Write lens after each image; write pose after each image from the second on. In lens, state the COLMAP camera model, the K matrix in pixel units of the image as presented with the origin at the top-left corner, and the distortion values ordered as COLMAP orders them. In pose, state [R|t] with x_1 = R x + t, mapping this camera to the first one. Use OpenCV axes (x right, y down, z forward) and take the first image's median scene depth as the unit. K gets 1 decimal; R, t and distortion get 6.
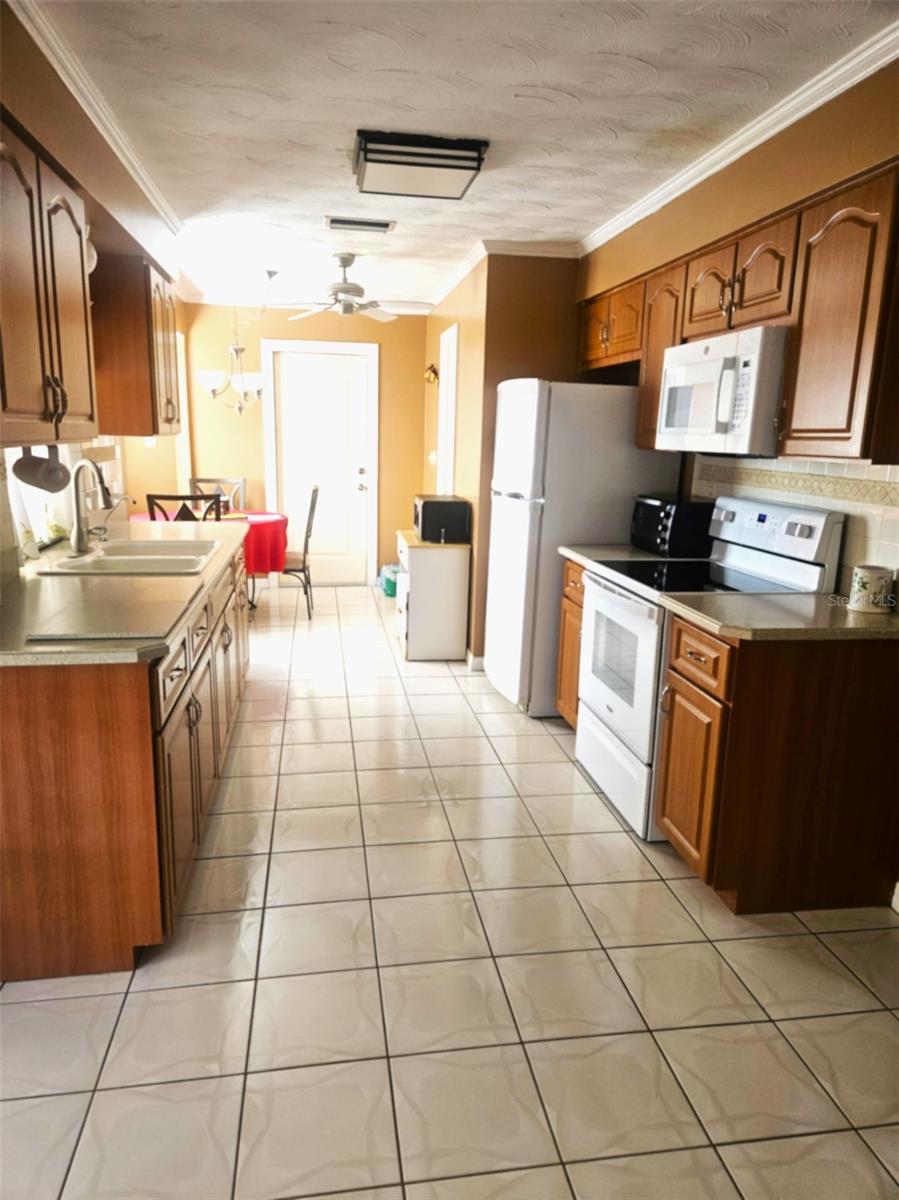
lens RADIAL K [[796.7, 0, 450.1], [0, 796.7, 599.3], [0, 0, 1]] dist [0.057810, -0.030047]
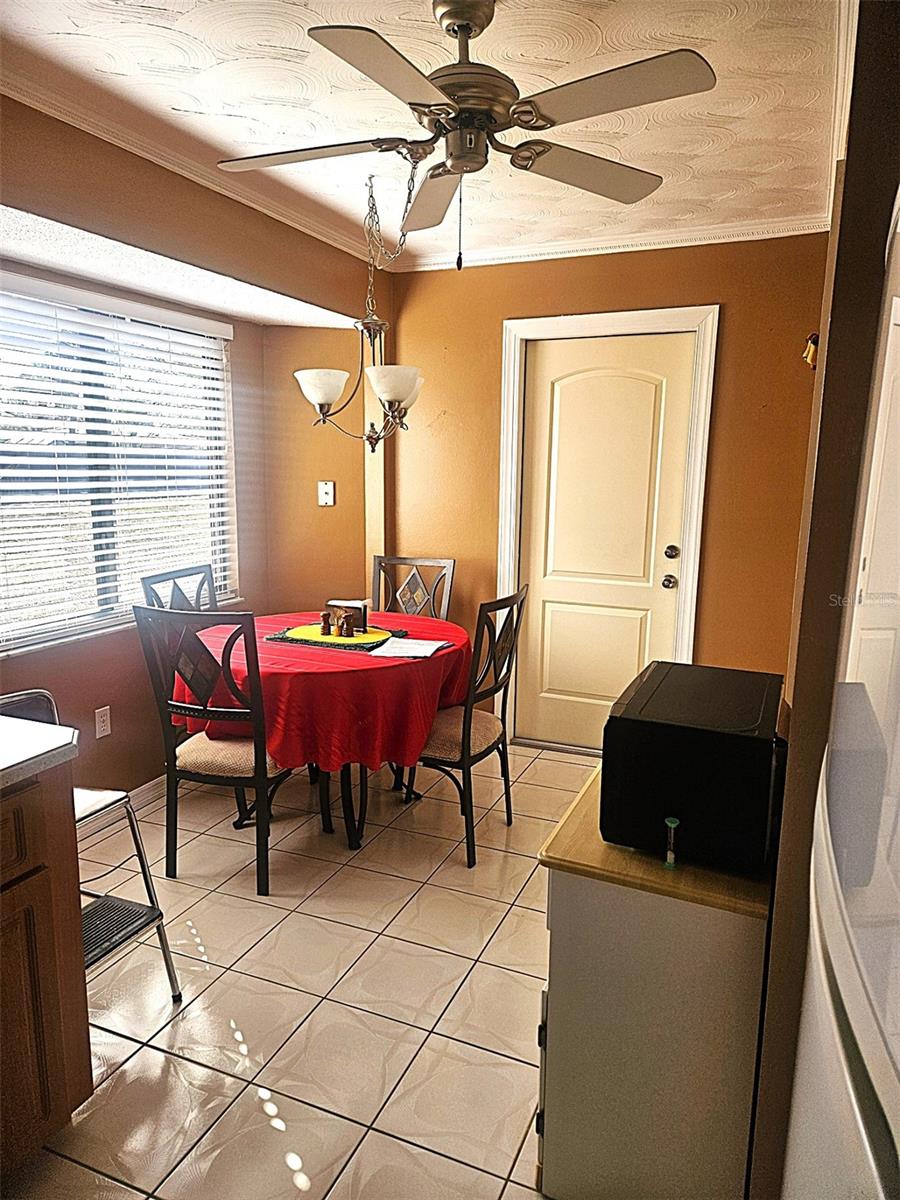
lens RADIAL K [[796.7, 0, 449.3], [0, 796.7, 601.4], [0, 0, 1]] dist [0.057810, -0.030047]
pose [[0.846814, 0.077662, -0.526189, 0.048938], [-0.103667, 0.994410, -0.020066, -0.107813], [0.521689, 0.071540, 0.850131, 0.502474]]
